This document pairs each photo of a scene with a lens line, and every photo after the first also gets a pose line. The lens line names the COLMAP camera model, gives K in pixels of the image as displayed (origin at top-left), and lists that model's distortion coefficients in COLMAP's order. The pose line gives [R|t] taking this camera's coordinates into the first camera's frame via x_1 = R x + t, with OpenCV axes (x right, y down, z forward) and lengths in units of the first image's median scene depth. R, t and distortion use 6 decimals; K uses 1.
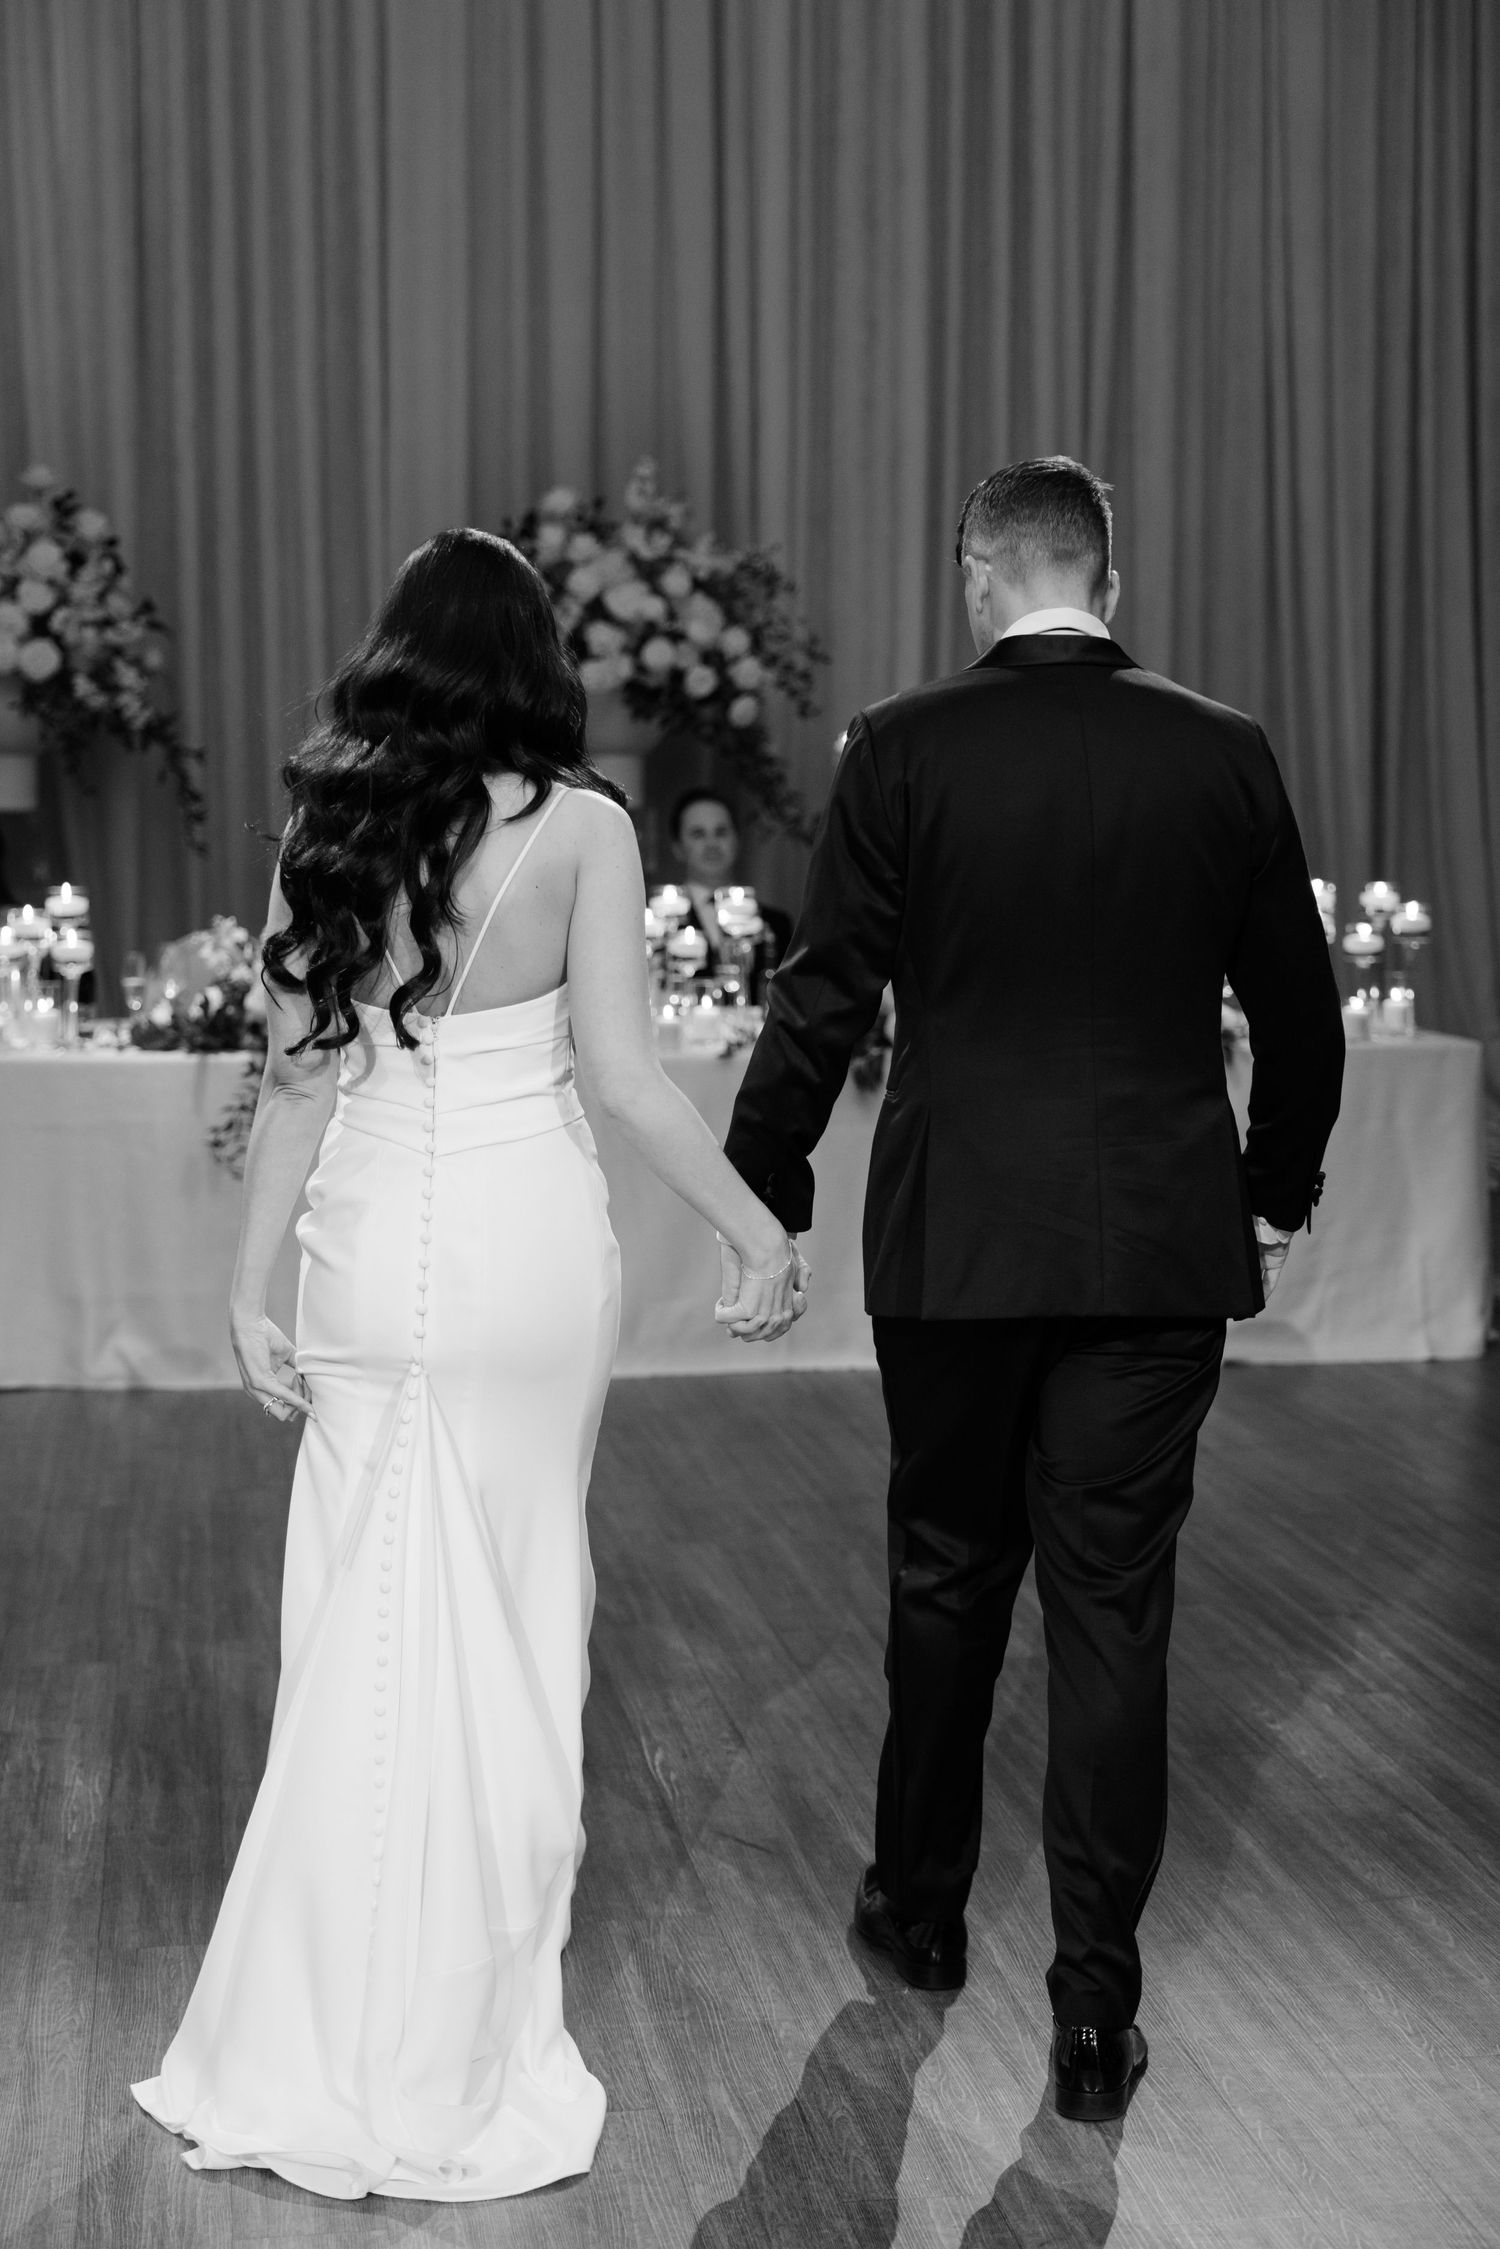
lens RADIAL K [[3643.9, 0, 750.0], [0, 3643.9, 1124.5], [0, 0, 1]] dist [0.034507, -0.051232]
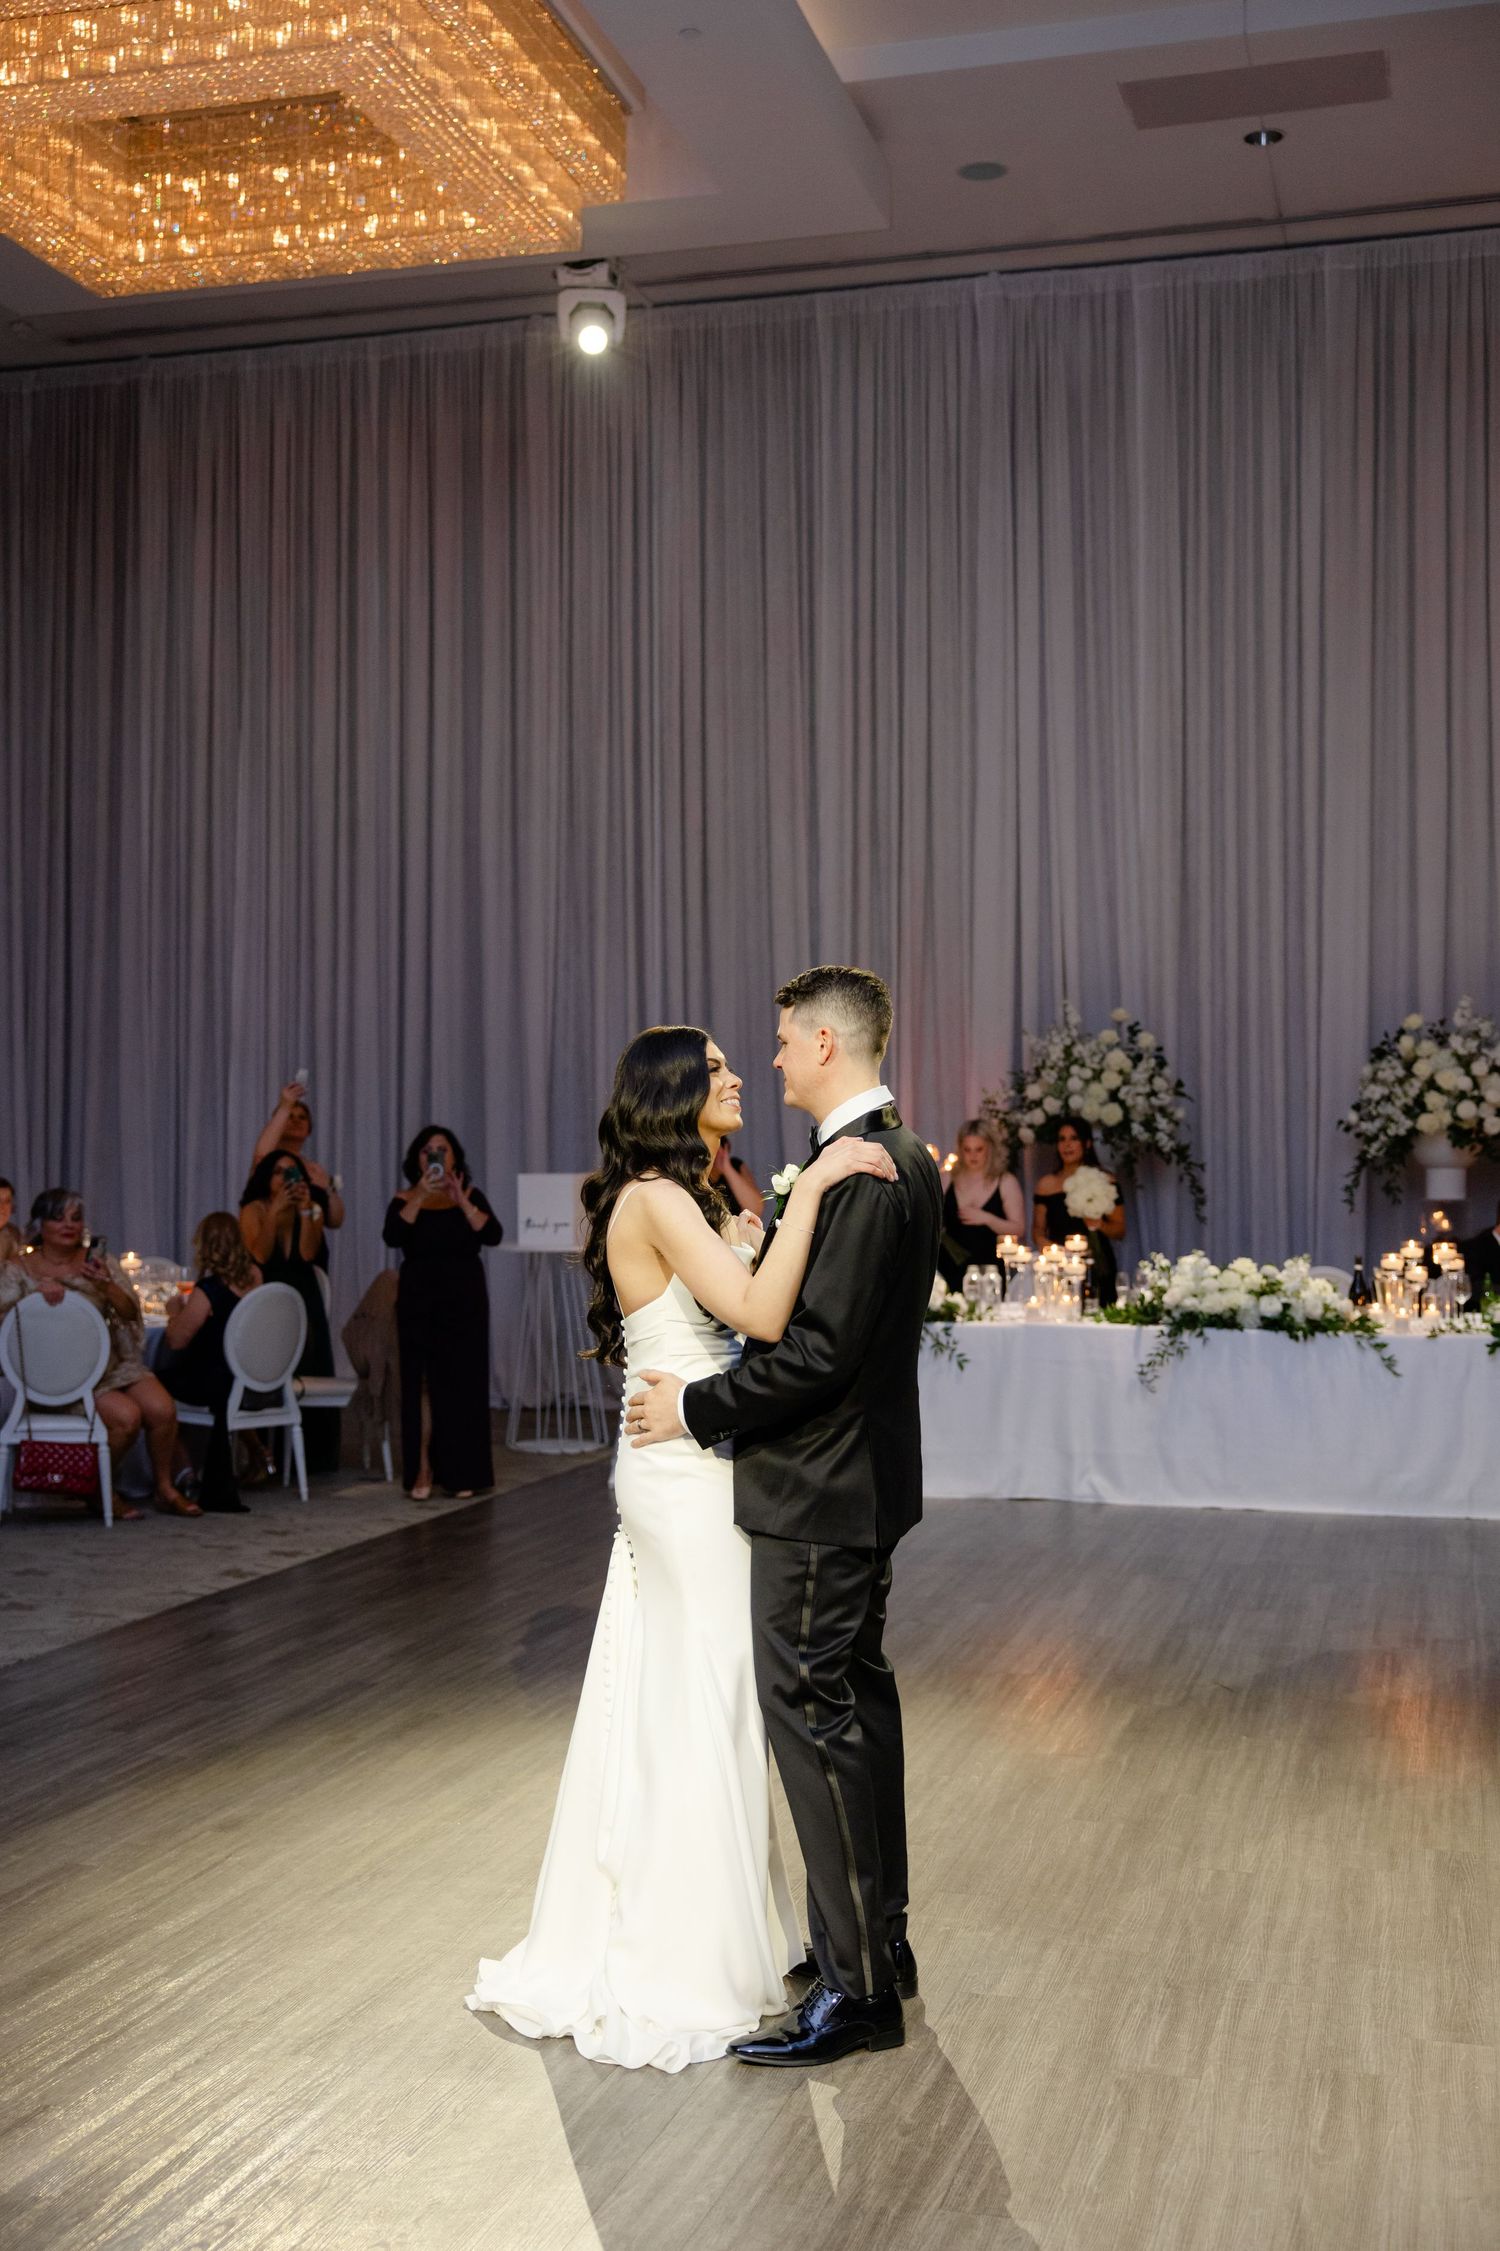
lens RADIAL K [[2497.6, 0, 741.4], [0, 2497.6, 1133.0], [0, 0, 1]] dist [-0.002480, 0.035066]
pose [[0.910626, 0.000930, -0.413230, 0.146634], [-0.048315, 0.993379, -0.104234, 0.019765], [0.410397, 0.114883, 0.904641, -0.193237]]
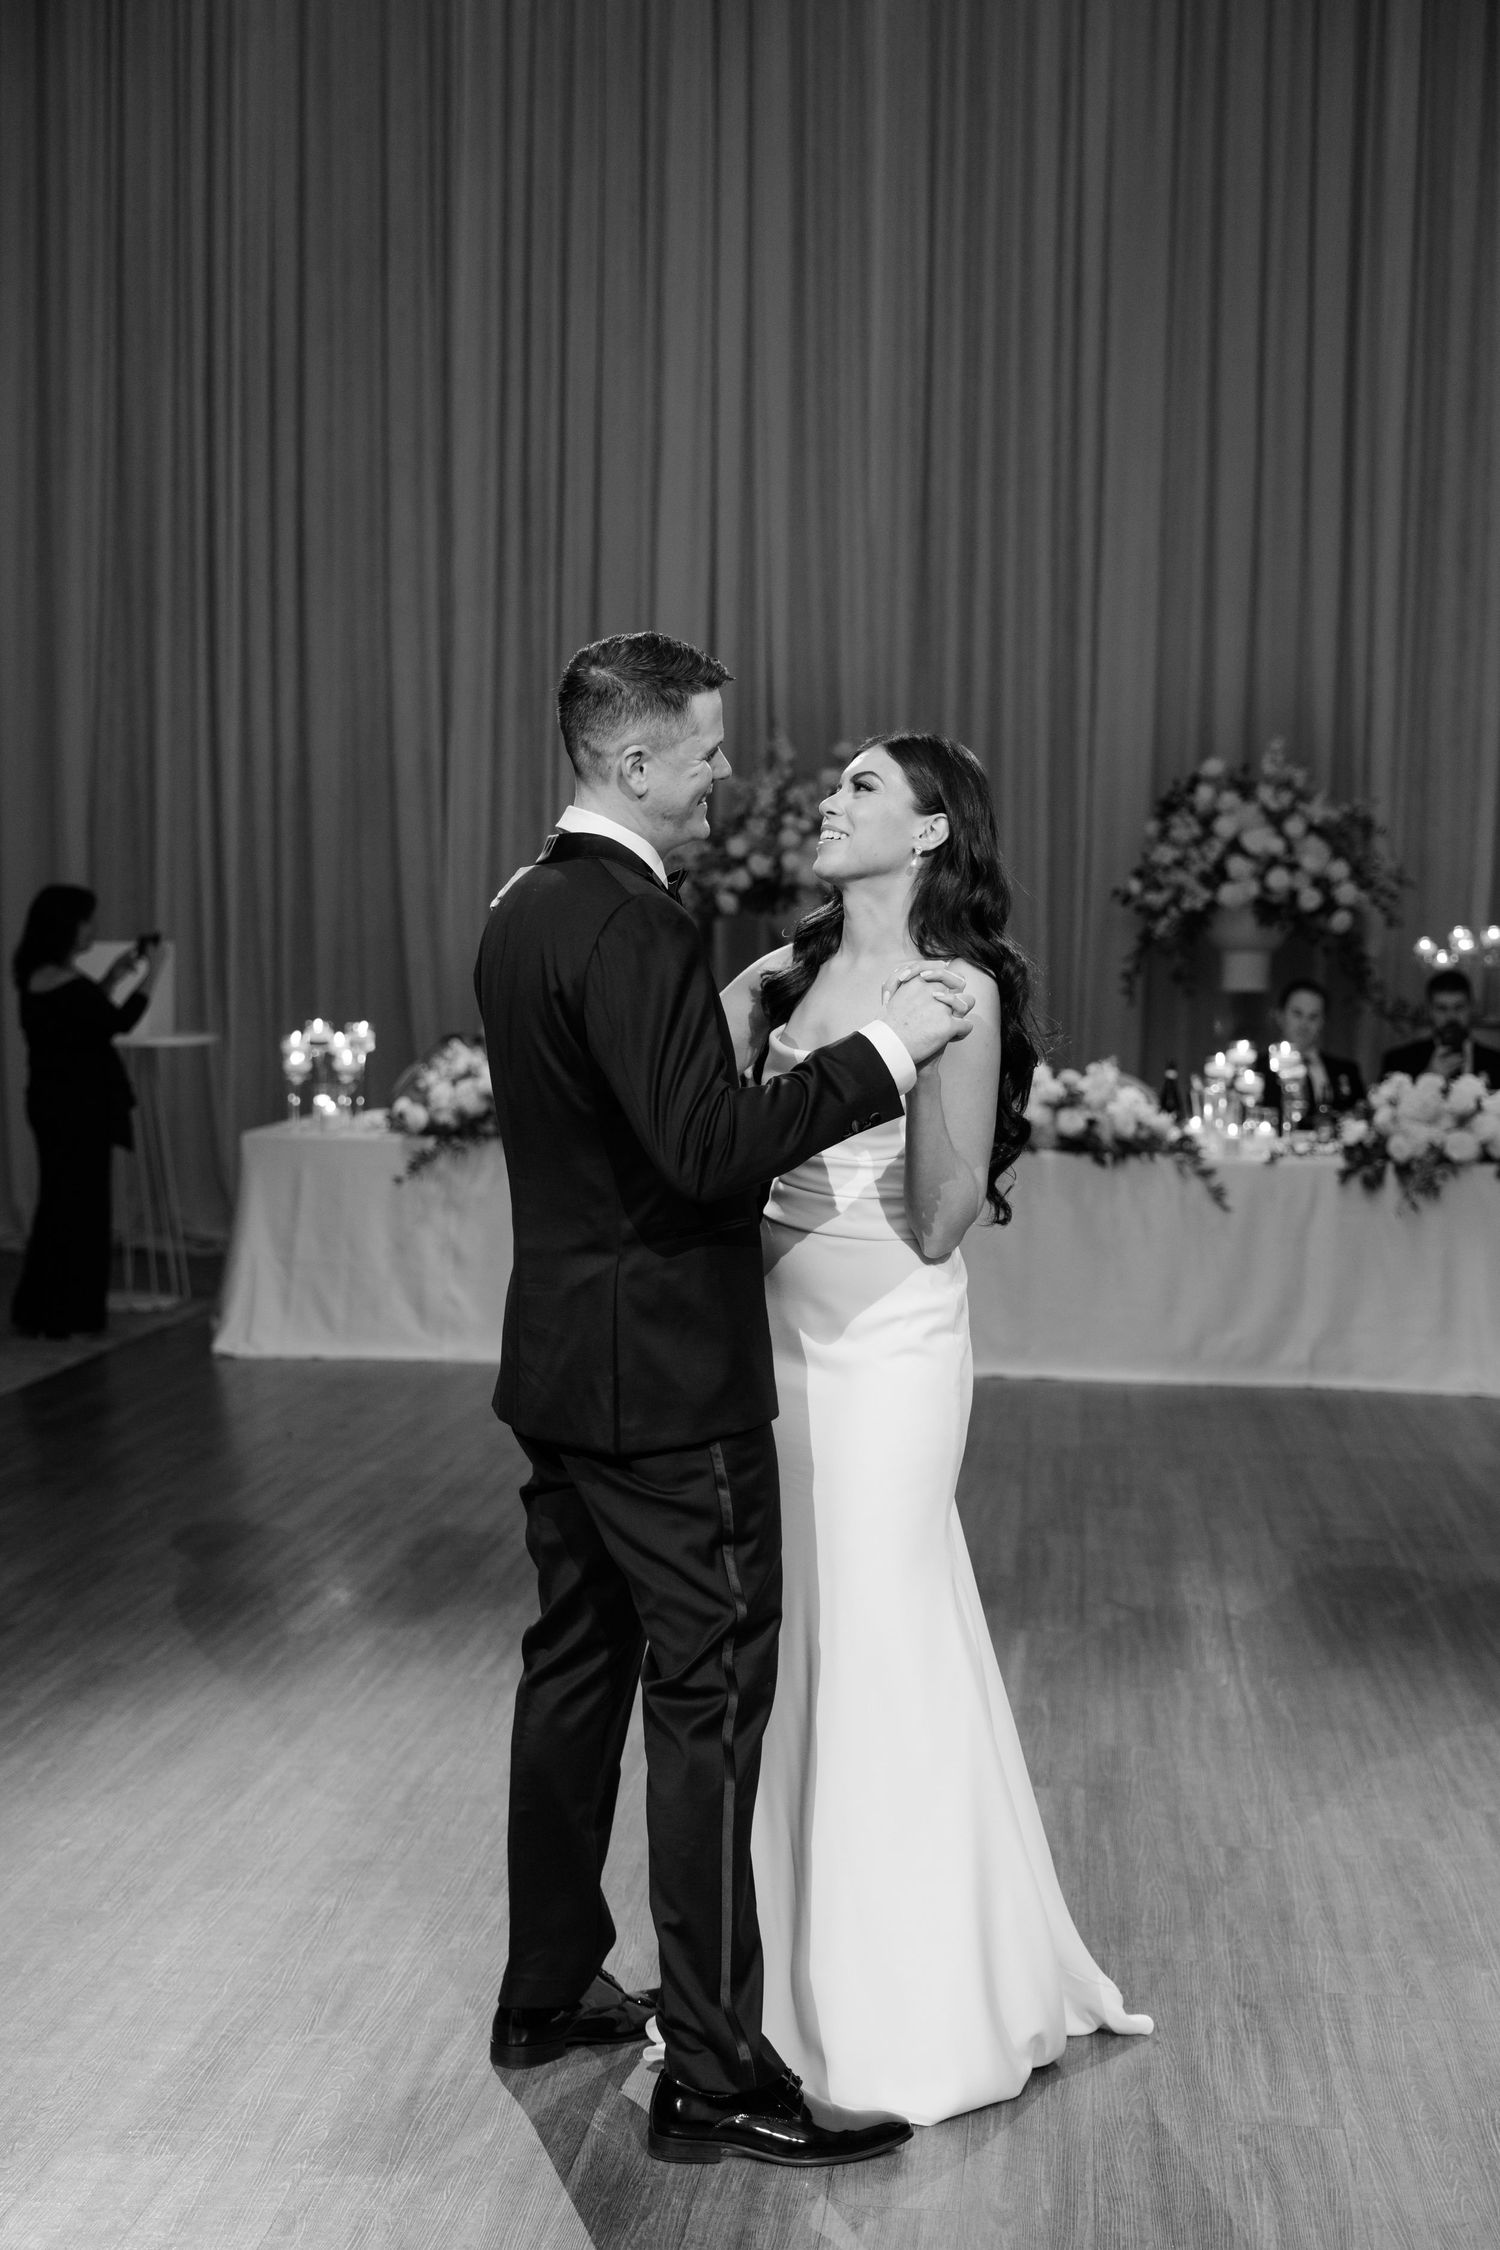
lens RADIAL K [[3144.8, 0, 713.3], [0, 3144.8, 1099.1], [0, 0, 1]] dist [0.024215, -0.019851]
pose [[0.964798, 0.032471, -0.260980, 0.079838], [-0.047057, 0.997648, -0.049835, 0.021770], [0.258748, 0.060362, 0.964057, -0.184850]]
